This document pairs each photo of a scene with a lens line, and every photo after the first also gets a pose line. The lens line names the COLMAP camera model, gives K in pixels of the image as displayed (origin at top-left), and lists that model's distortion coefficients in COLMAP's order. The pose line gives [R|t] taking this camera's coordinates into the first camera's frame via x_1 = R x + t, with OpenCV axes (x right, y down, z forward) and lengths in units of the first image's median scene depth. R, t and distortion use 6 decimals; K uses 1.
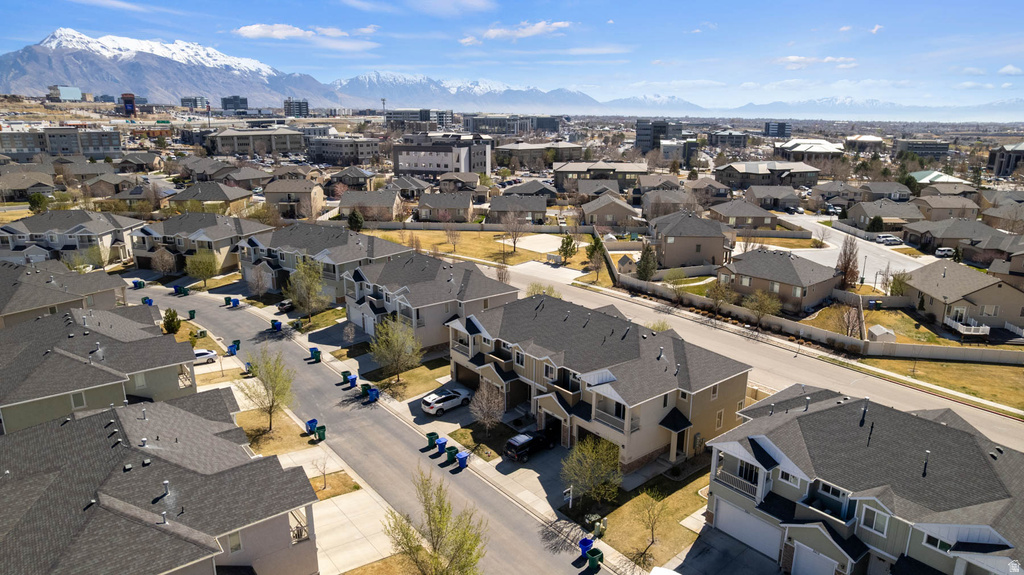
lens RADIAL K [[654.4, 0, 512.0], [0, 654.4, 287.5], [0, 0, 1]] dist [-0.074354, 0.058987]
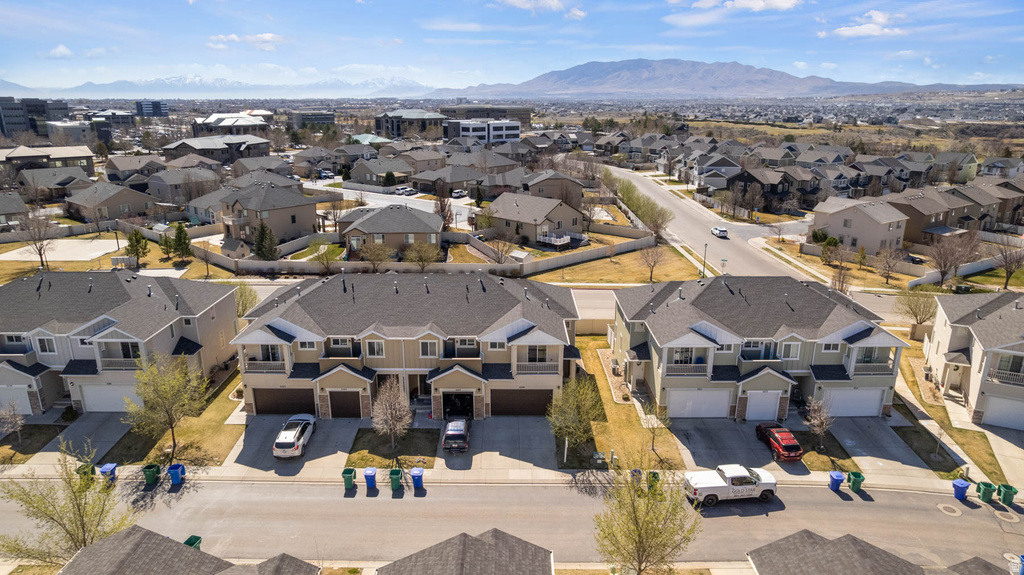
lens RADIAL K [[654.4, 0, 512.0], [0, 654.4, 287.5], [0, 0, 1]] dist [-0.074354, 0.058987]
pose [[0.619713, -0.222896, 0.752511, -0.386043], [0.200078, 0.972011, 0.123143, -0.026657], [-0.758897, 0.074247, 0.646964, 0.261786]]
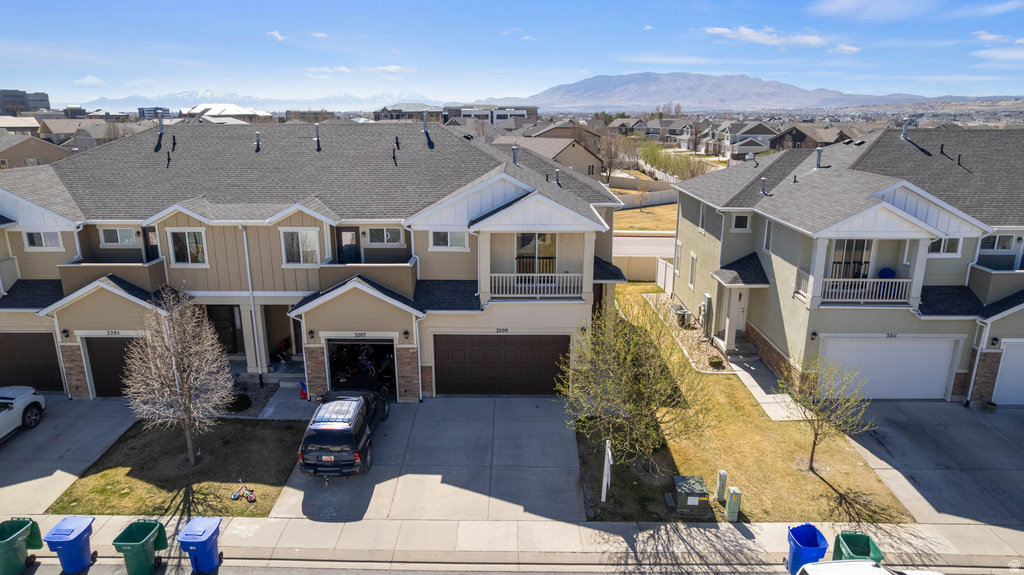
lens RADIAL K [[654.4, 0, 512.0], [0, 654.4, 287.5], [0, 0, 1]] dist [-0.074354, 0.058987]
pose [[0.628871, -0.207257, 0.749377, -0.125622], [0.200605, 0.974436, 0.101156, 0.104819], [-0.751185, 0.086715, 0.654371, 0.485504]]
